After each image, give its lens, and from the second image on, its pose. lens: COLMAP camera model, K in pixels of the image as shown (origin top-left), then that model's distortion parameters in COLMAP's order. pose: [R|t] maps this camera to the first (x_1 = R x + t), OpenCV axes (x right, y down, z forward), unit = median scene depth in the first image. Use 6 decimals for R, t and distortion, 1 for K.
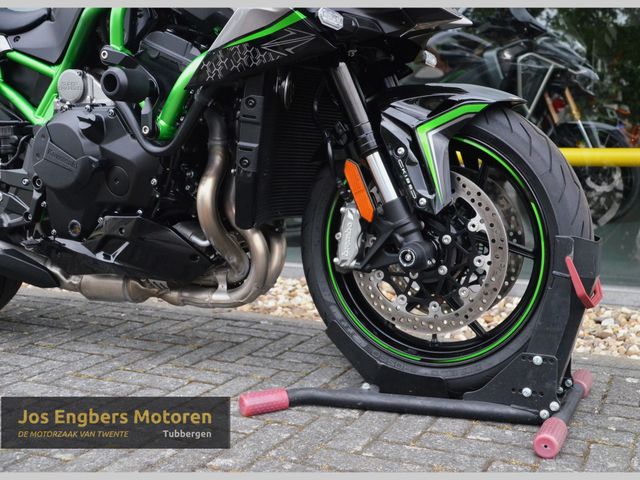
lens RADIAL K [[713.1, 0, 351.4], [0, 713.1, 240.1], [0, 0, 1]] dist [-0.042135, 0.298844]
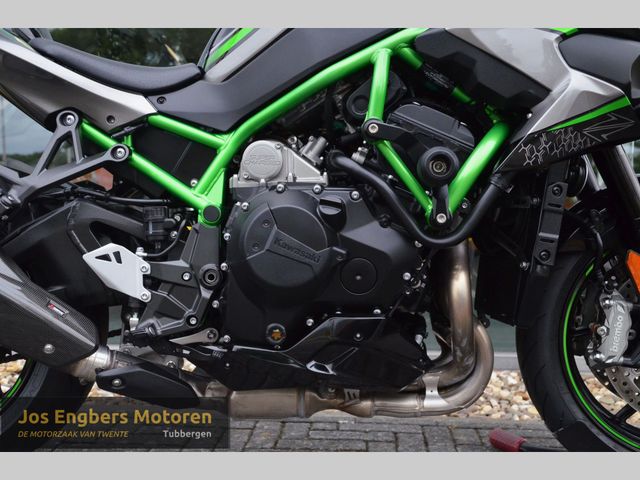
lens RADIAL K [[703.8, 0, 328.7], [0, 703.8, 241.6], [0, 0, 1]] dist [-0.009176, 0.219141]
pose [[0.929035, -0.006331, 0.369939, -0.635691], [0.036660, 0.996509, -0.075011, -0.059513], [-0.368172, 0.083250, 0.926023, 0.234340]]
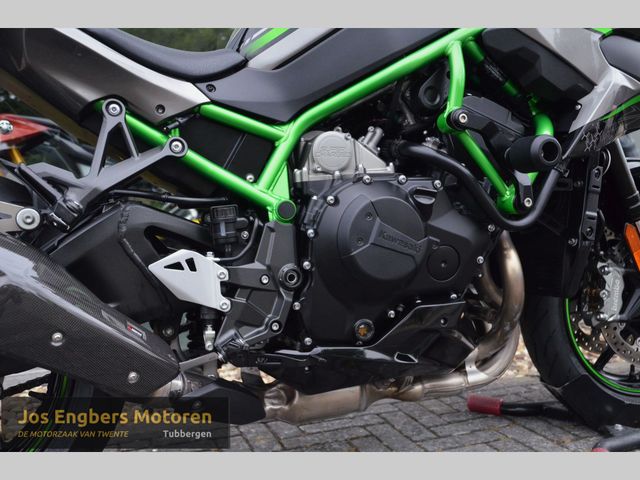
lens RADIAL K [[663.0, 0, 327.0], [0, 663.0, 240.5], [0, 0, 1]] dist [-0.063902, 0.271732]
pose [[0.721454, -0.067798, 0.689135, -0.928694], [0.125795, 0.991468, -0.034153, -0.095801], [-0.680940, 0.111330, 0.723827, 0.494997]]
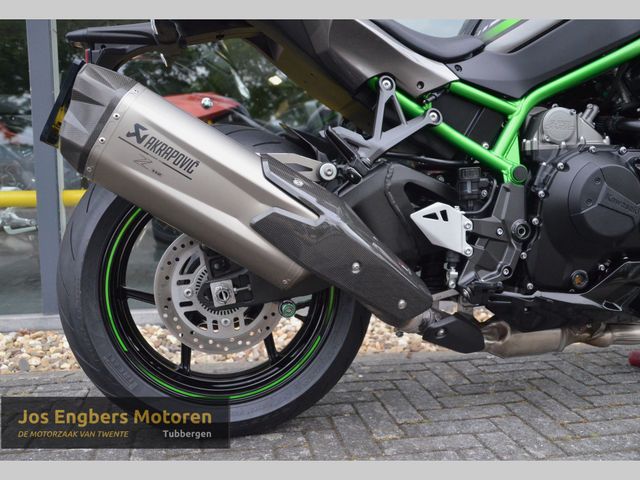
lens RADIAL K [[623.1, 0, 318.5], [0, 623.1, 241.1], [0, 0, 1]] dist [-0.102163, 0.147457]
pose [[0.820708, -0.060192, 0.568168, -1.127898], [0.078793, 0.996857, -0.008208, -0.086398], [-0.565889, 0.051505, 0.822871, 0.544758]]
